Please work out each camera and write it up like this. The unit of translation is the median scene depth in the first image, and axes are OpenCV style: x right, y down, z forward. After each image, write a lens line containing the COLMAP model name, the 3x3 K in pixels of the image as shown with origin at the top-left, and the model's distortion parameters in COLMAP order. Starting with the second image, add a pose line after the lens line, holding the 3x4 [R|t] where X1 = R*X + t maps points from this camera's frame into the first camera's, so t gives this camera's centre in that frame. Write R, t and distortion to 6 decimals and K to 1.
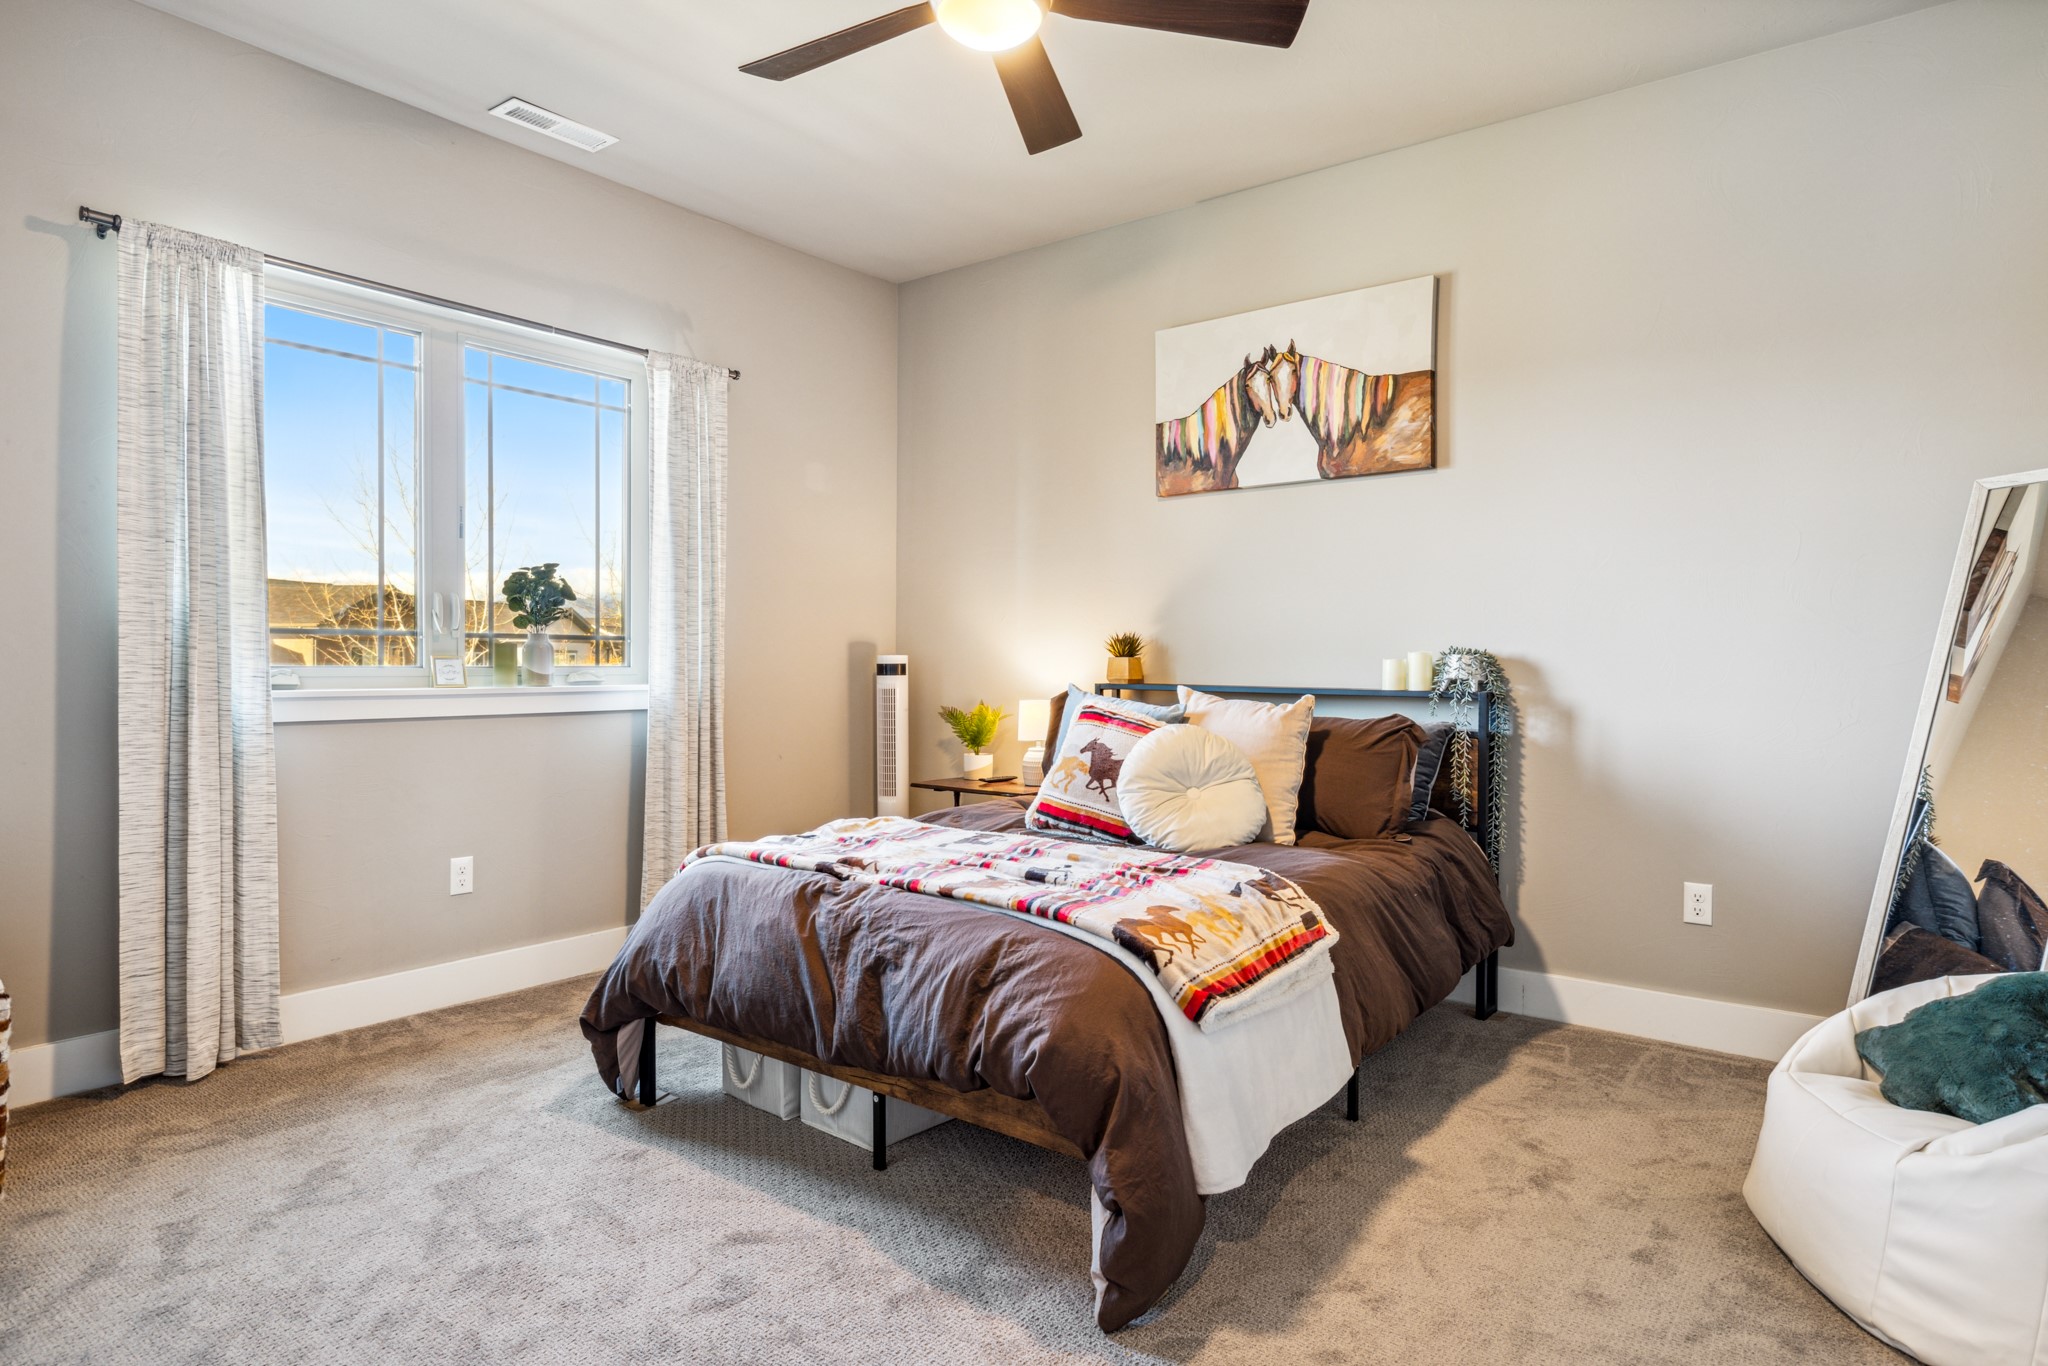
lens RADIAL K [[1163.2, 0, 1024.0], [0, 1163.2, 683.0], [0, 0, 1]] dist [0.003573, 0.000232]
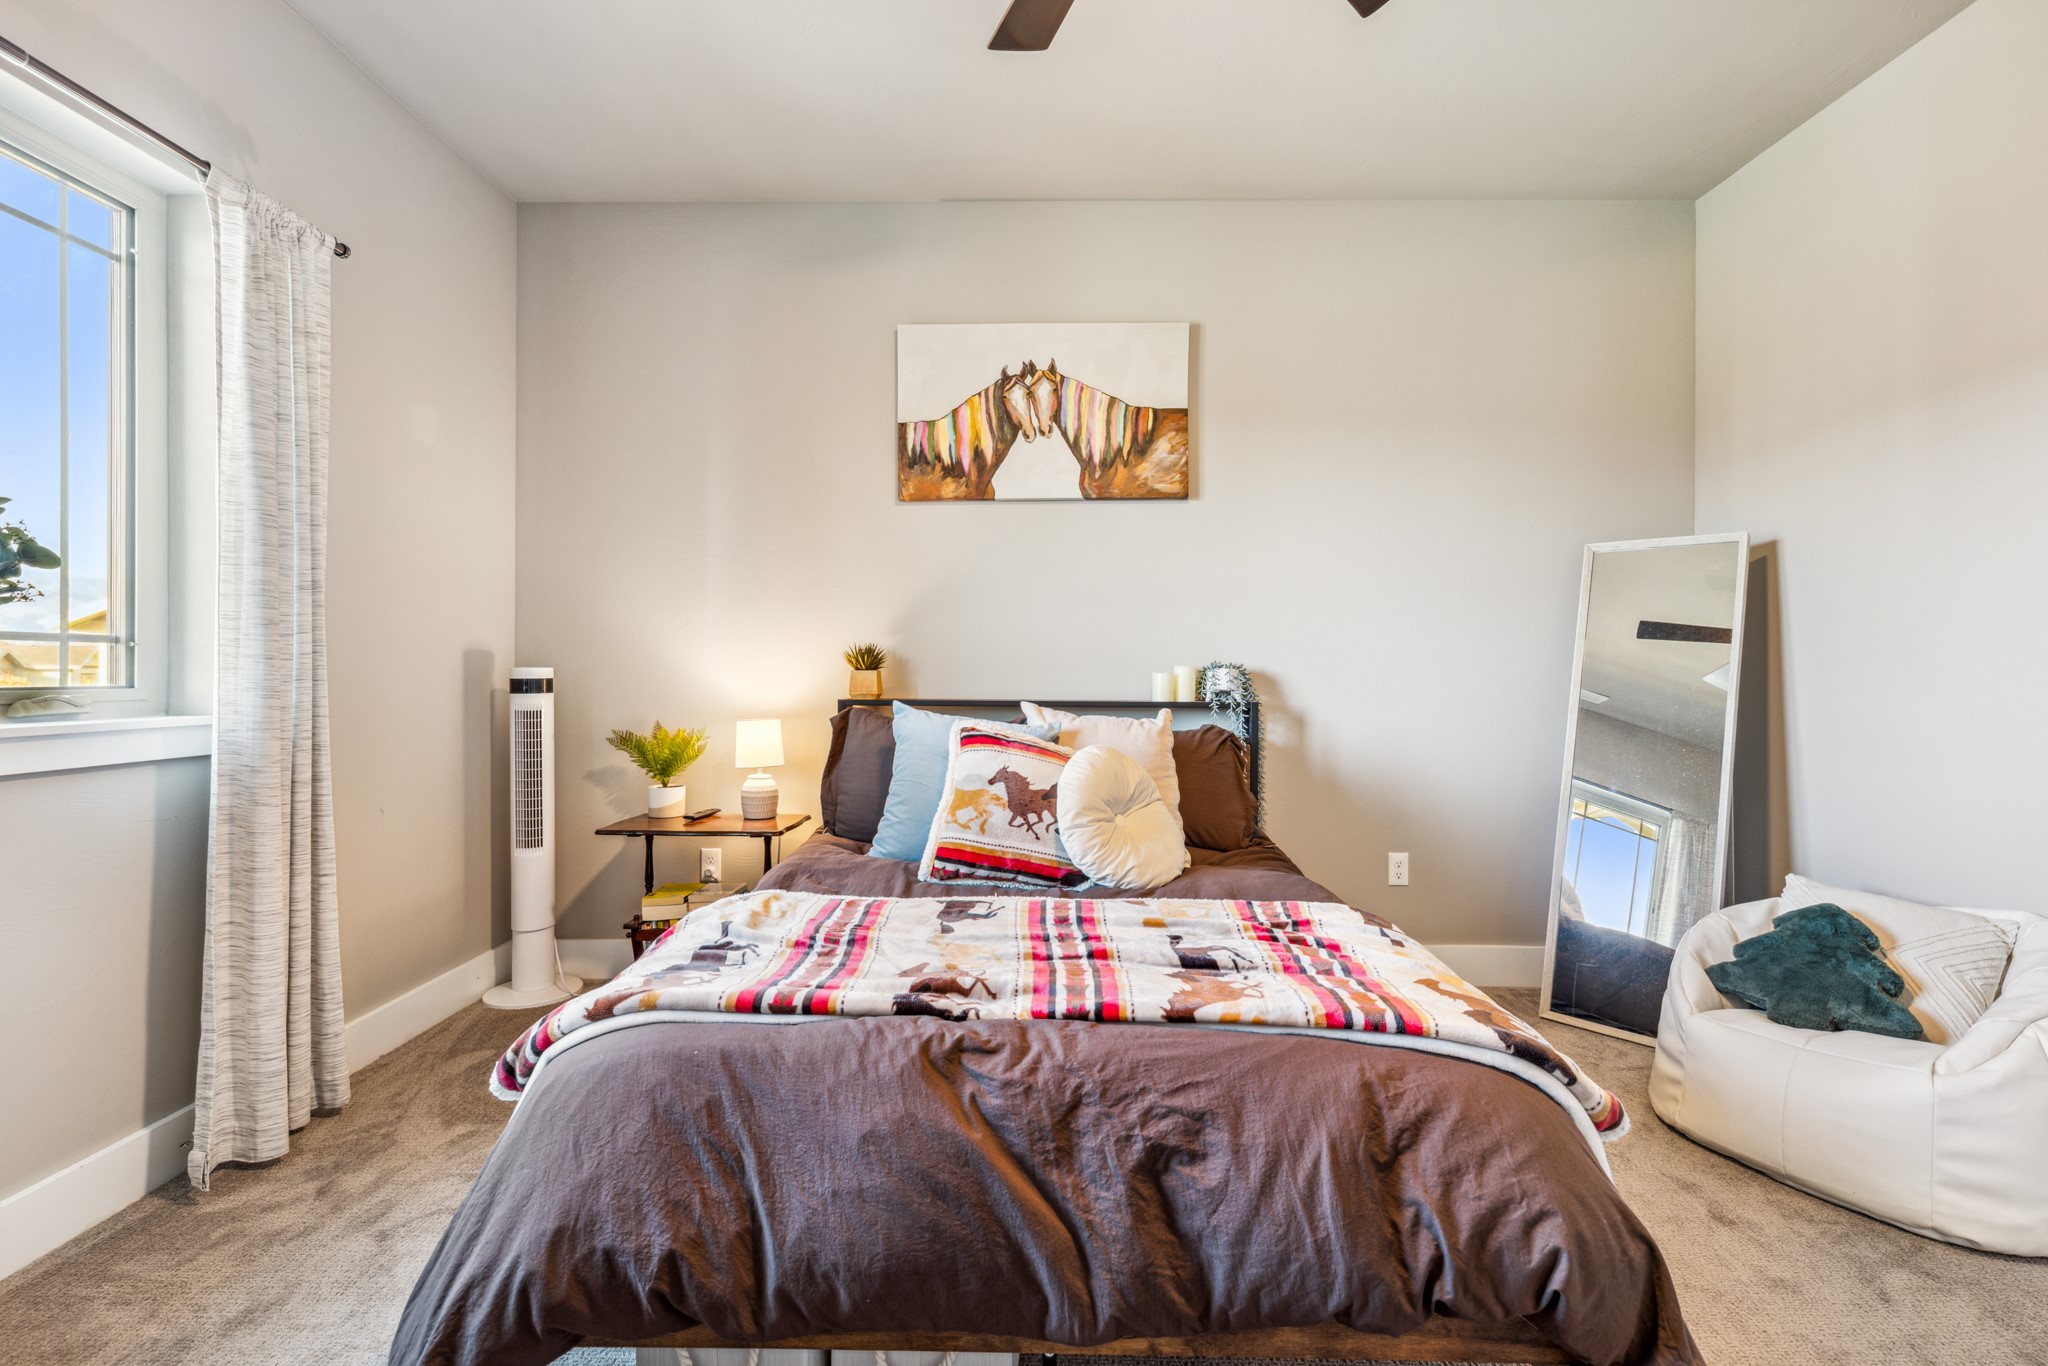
lens RADIAL K [[933.6, 0, 1022.1], [0, 933.6, 678.1], [0, 0, 1]] dist [0.006686, -0.000518]
pose [[0.800067, -0.005596, 0.599885, -0.287366], [0.012034, 0.999905, -0.006721, -0.010705], [-0.599790, 0.012596, 0.800058, 0.371045]]
